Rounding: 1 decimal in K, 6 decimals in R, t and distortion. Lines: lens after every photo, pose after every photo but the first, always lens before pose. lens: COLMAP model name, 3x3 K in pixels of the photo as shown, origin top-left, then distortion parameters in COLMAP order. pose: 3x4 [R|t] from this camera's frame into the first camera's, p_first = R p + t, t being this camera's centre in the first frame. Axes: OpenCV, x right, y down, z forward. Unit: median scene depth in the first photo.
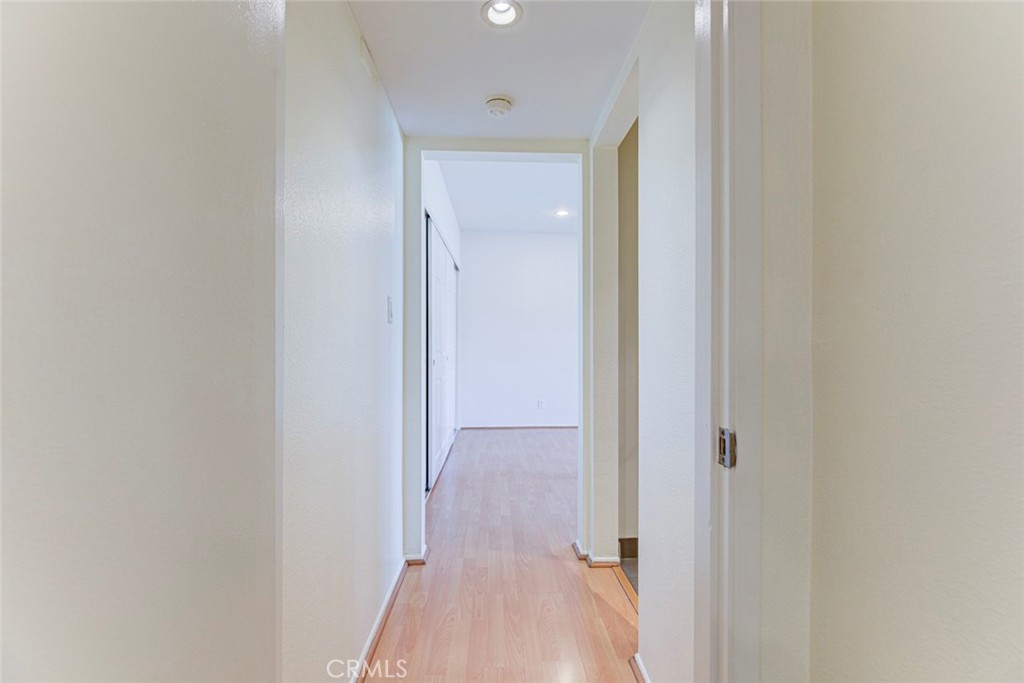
lens RADIAL K [[477.5, 0, 511.8], [0, 477.5, 342.7], [0, 0, 1]] dist [-0.000230, 0.000553]
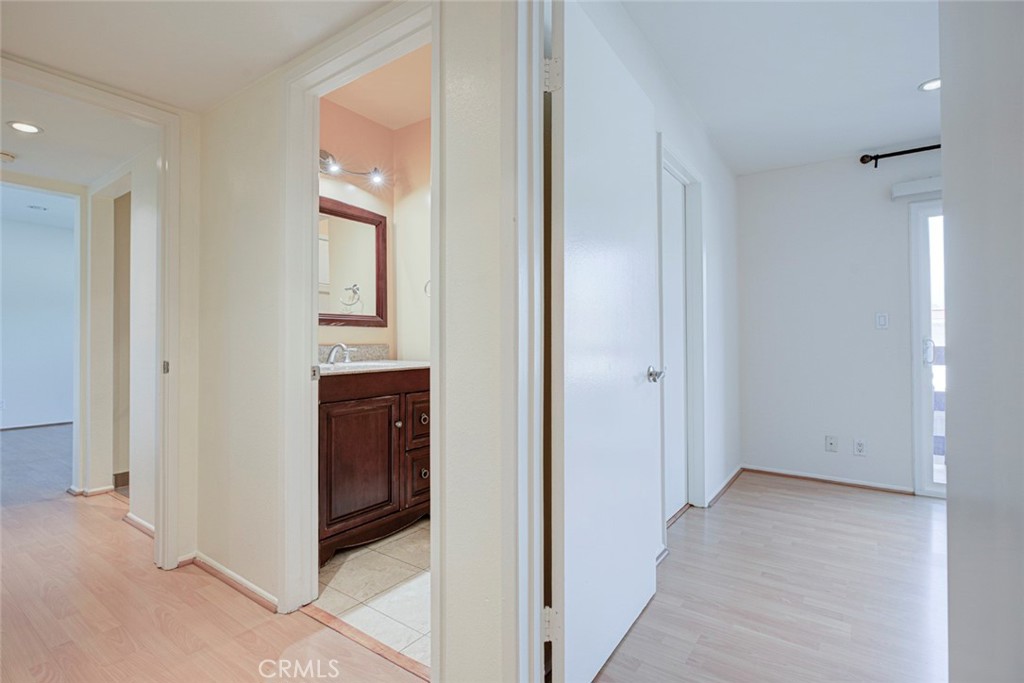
lens RADIAL K [[477.5, 0, 512.1], [0, 477.5, 338.9], [0, 0, 1]] dist [-0.000230, 0.000553]
pose [[0.593704, 0.006206, 0.804659, -0.217761], [-0.002543, 0.999980, -0.005837, 0.012900], [-0.804679, 0.001419, 0.593708, -0.805007]]
